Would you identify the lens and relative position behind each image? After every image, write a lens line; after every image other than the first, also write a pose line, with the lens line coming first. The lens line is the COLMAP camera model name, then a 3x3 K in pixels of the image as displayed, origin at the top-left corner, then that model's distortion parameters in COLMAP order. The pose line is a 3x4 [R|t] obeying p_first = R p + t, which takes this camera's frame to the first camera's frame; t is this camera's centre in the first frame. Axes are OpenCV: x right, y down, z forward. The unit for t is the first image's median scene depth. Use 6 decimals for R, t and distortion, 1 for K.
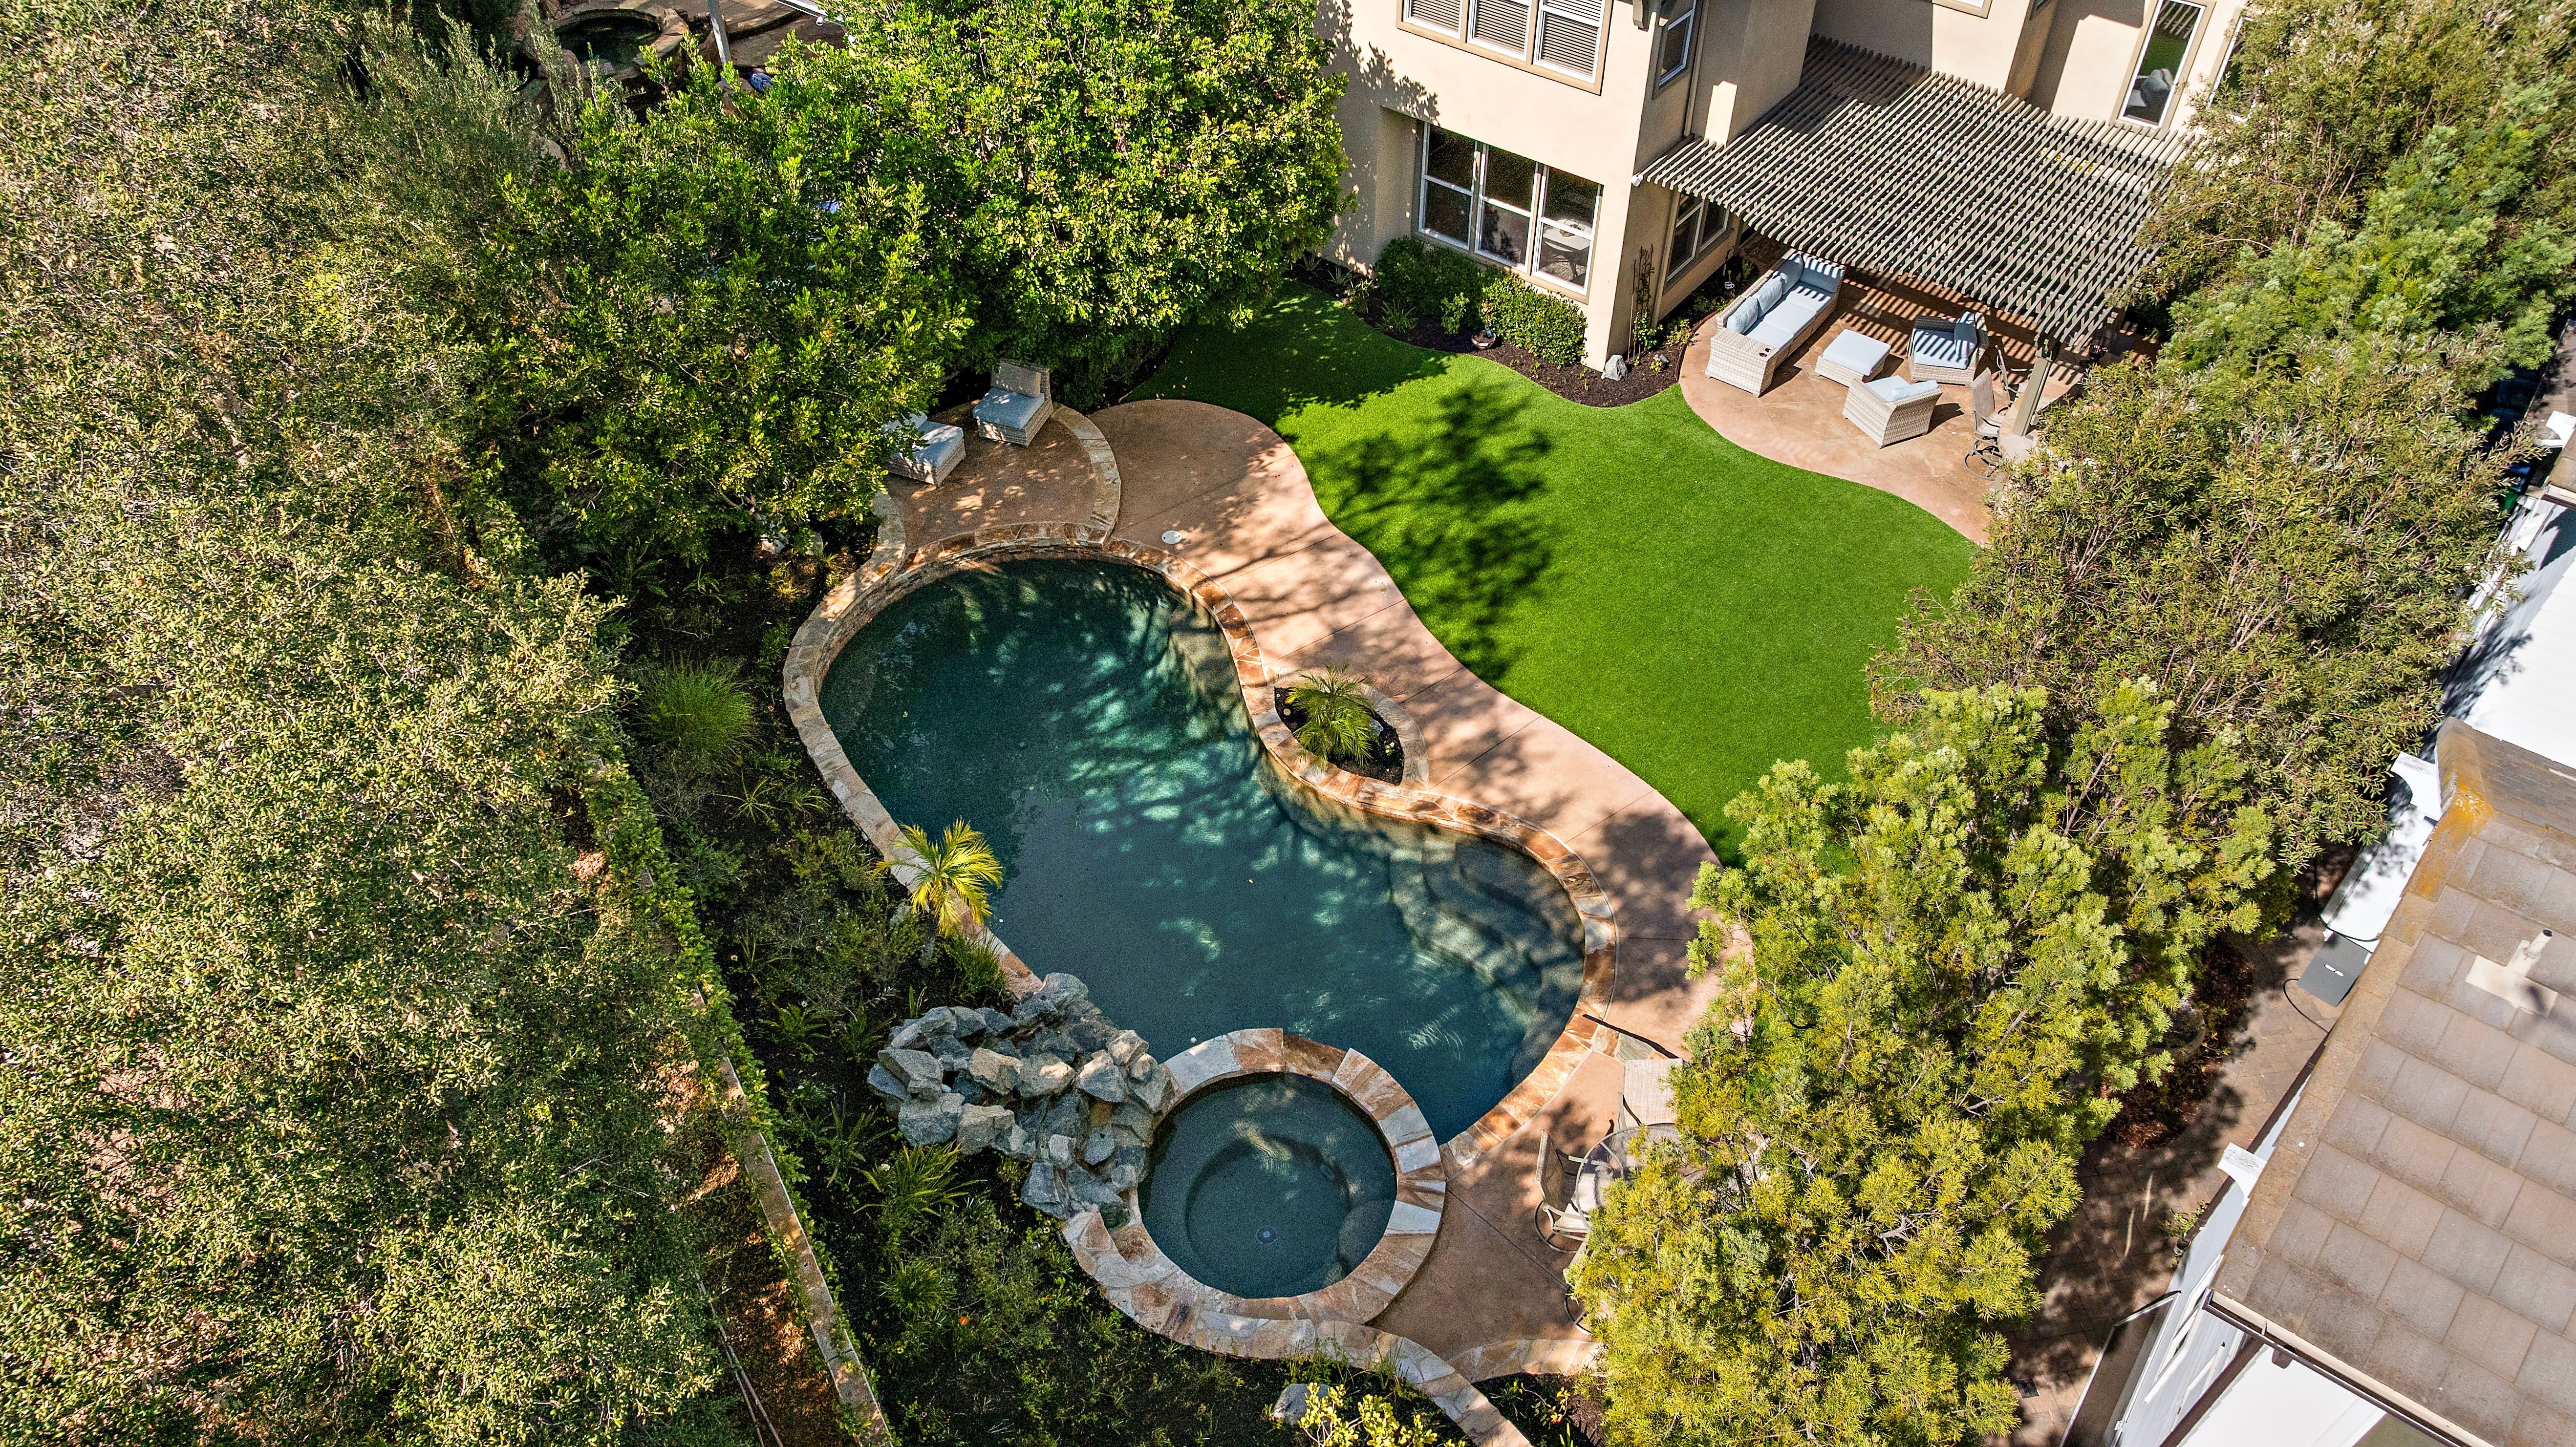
lens RADIAL K [[1792.3, 0, 1294.3], [0, 1792.3, 722.9], [0, 0, 1]] dist [-0.031734, 0.020358]
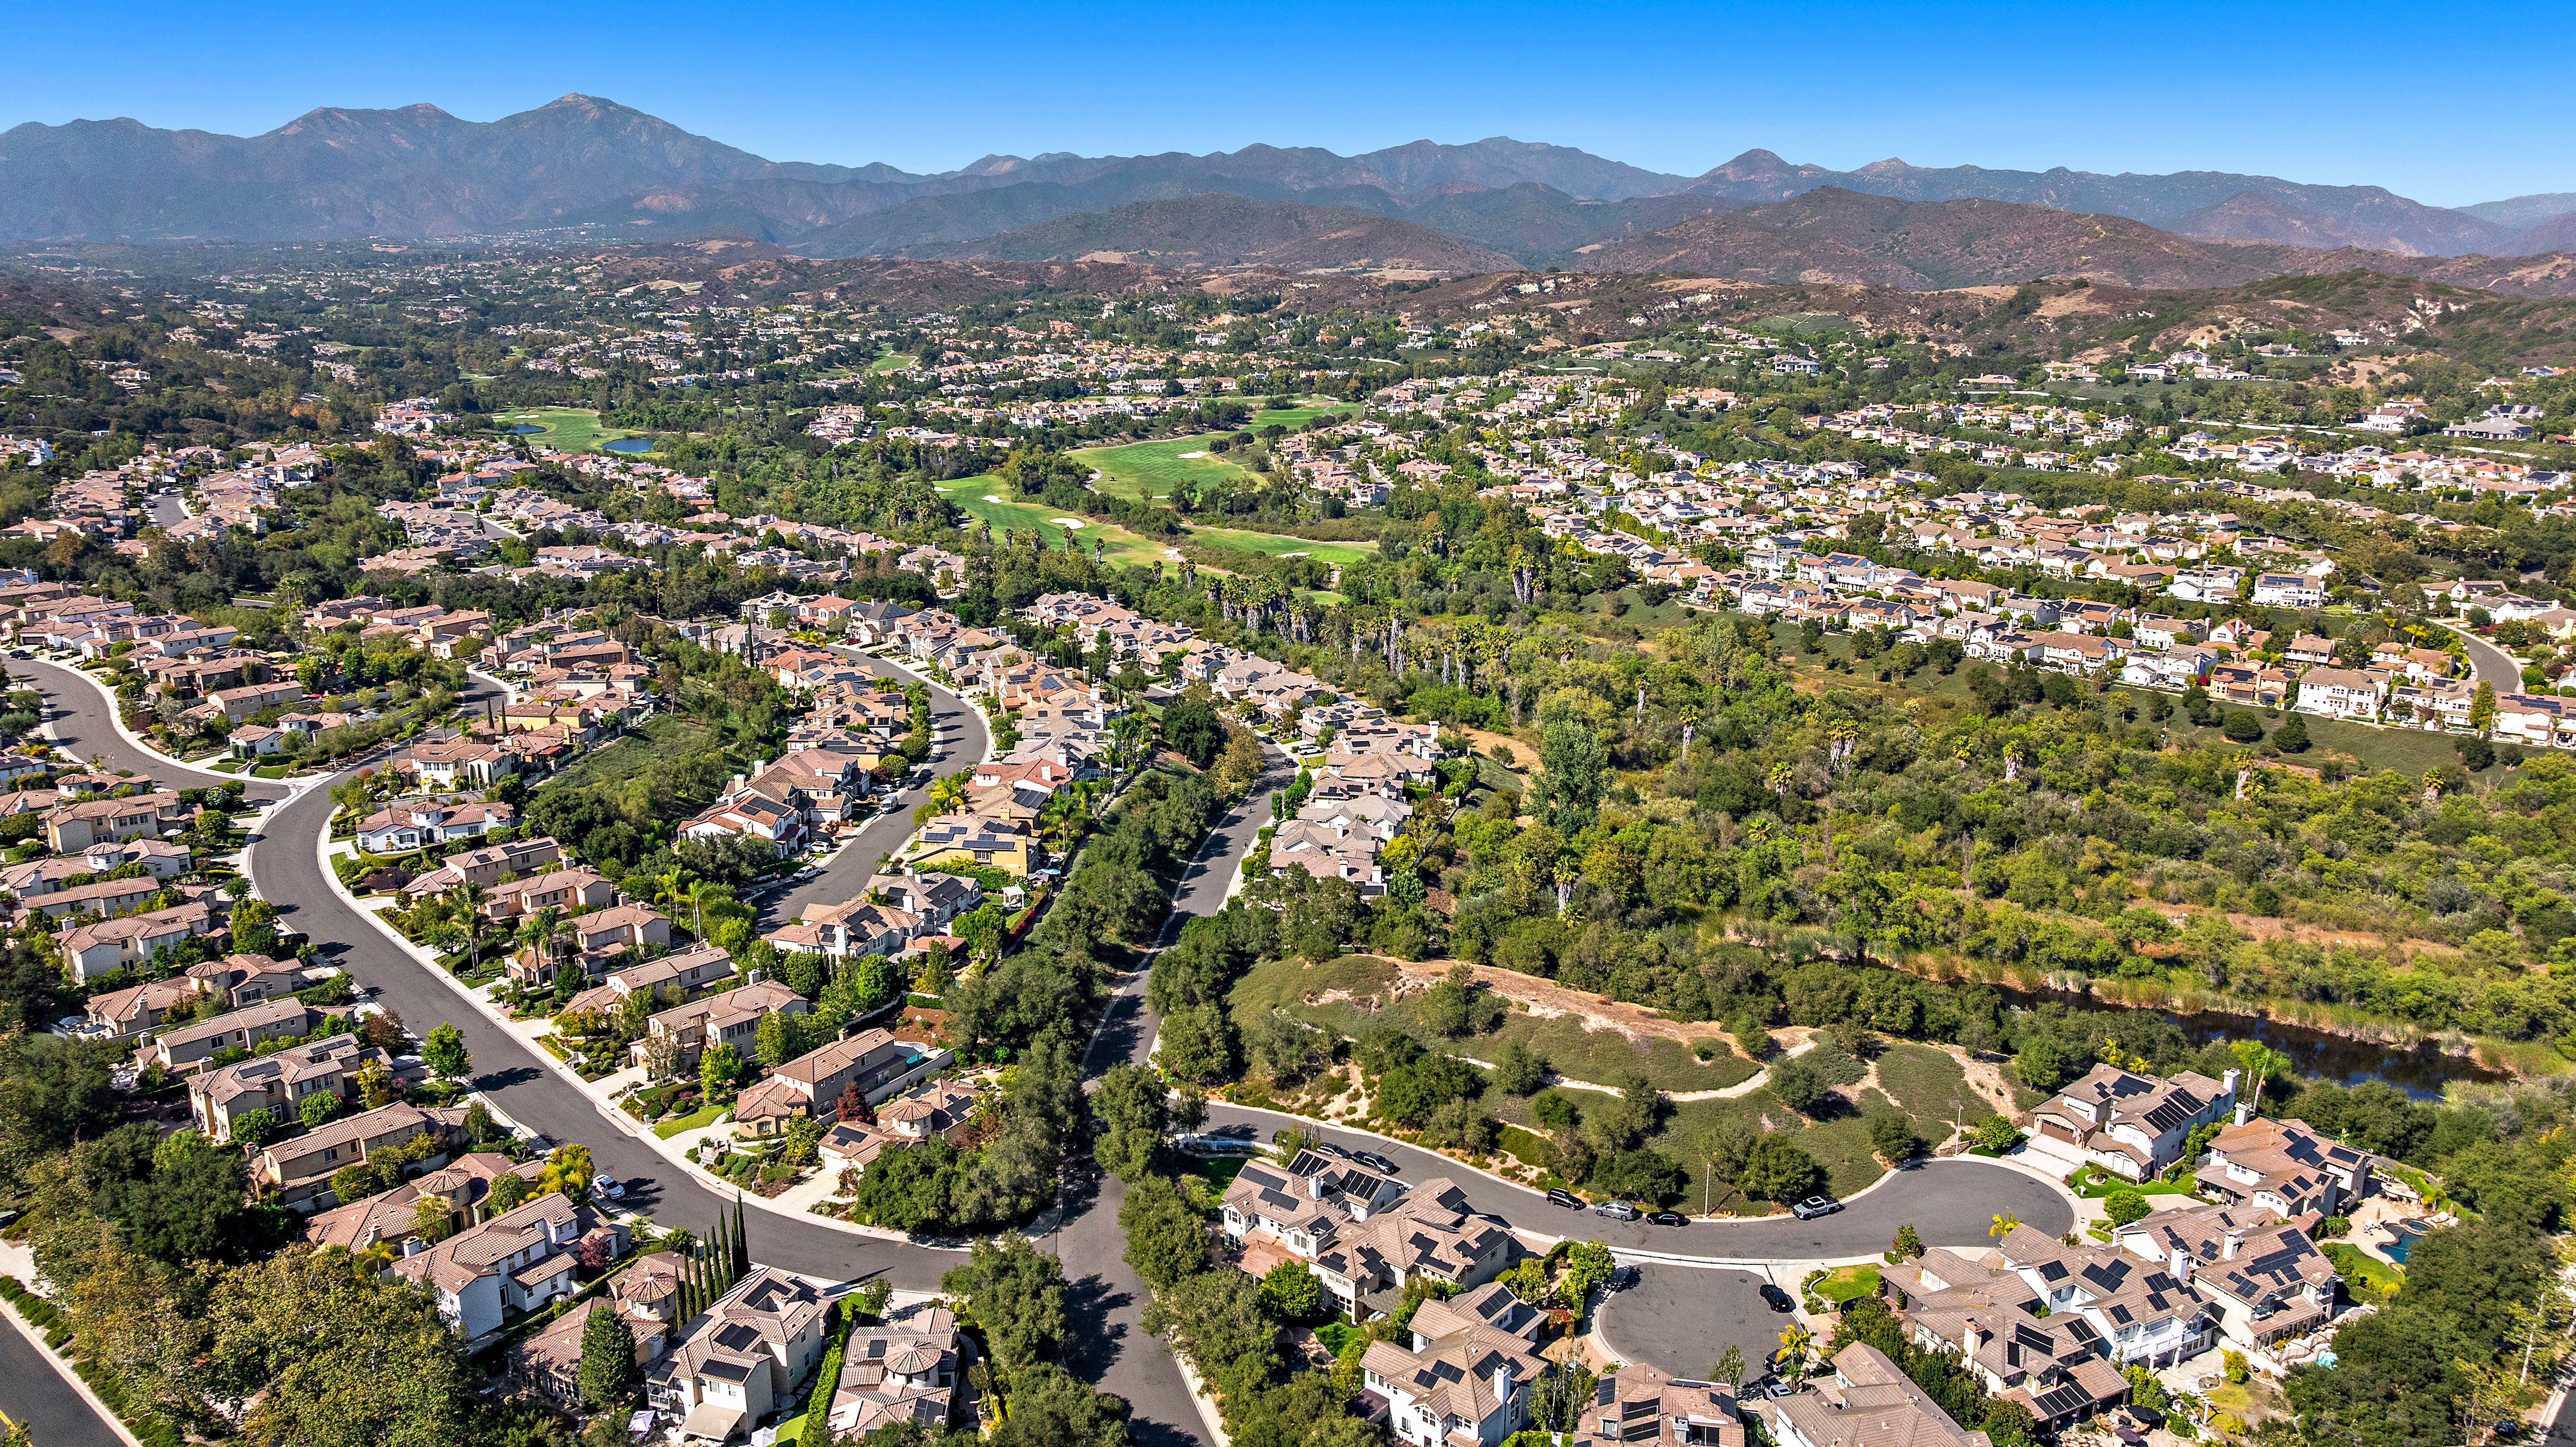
lens RADIAL K [[1792.3, 0, 1374.2], [0, 1792.3, 715.4], [0, 0, 1]] dist [-0.031734, 0.020358]
pose [[0.999768, 0.015412, 0.015056, 0.107054], [-0.004922, 0.843694, -0.536801, 1.808022], [-0.020976, 0.536602, 0.843574, -7.245431]]
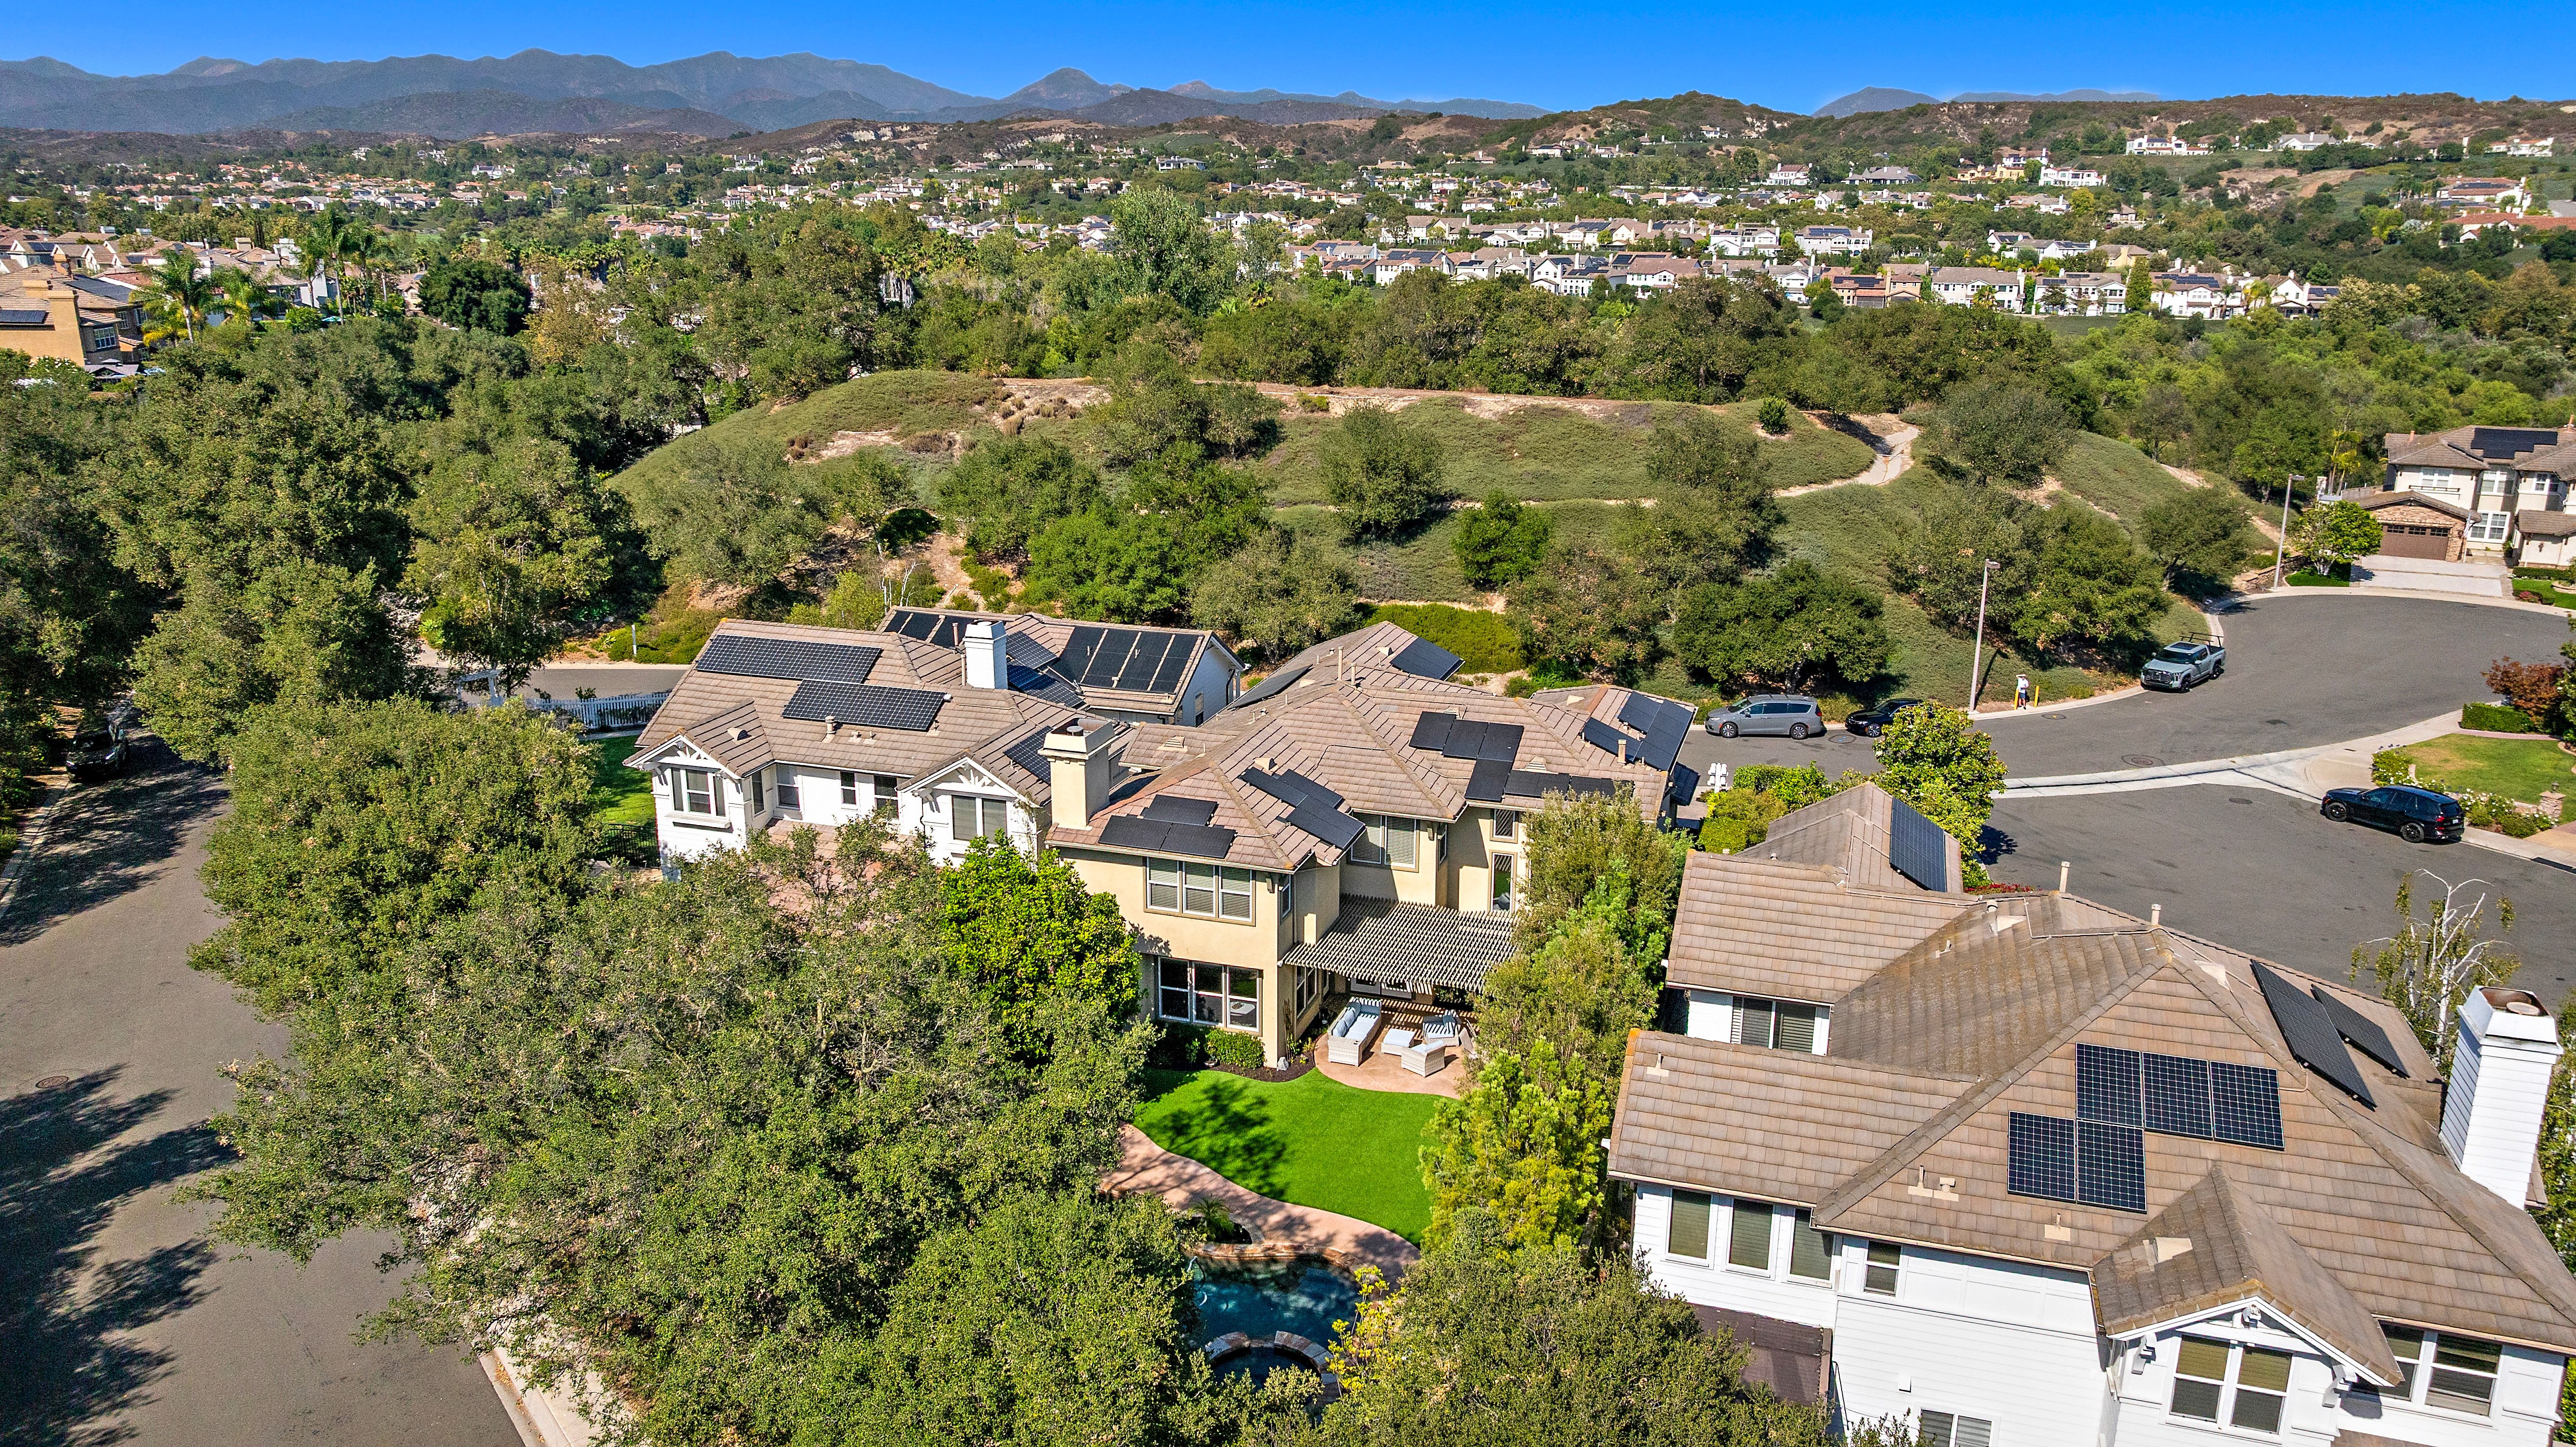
lens RADIAL K [[1792.3, 0, 1328.7], [0, 1792.3, 664.1], [0, 0, 1]] dist [-0.031734, 0.020358]
pose [[0.939441, -0.073759, 0.334679, -0.392801], [0.237896, 0.843302, -0.481921, 0.382886], [-0.246689, 0.532355, 0.809779, -0.800434]]
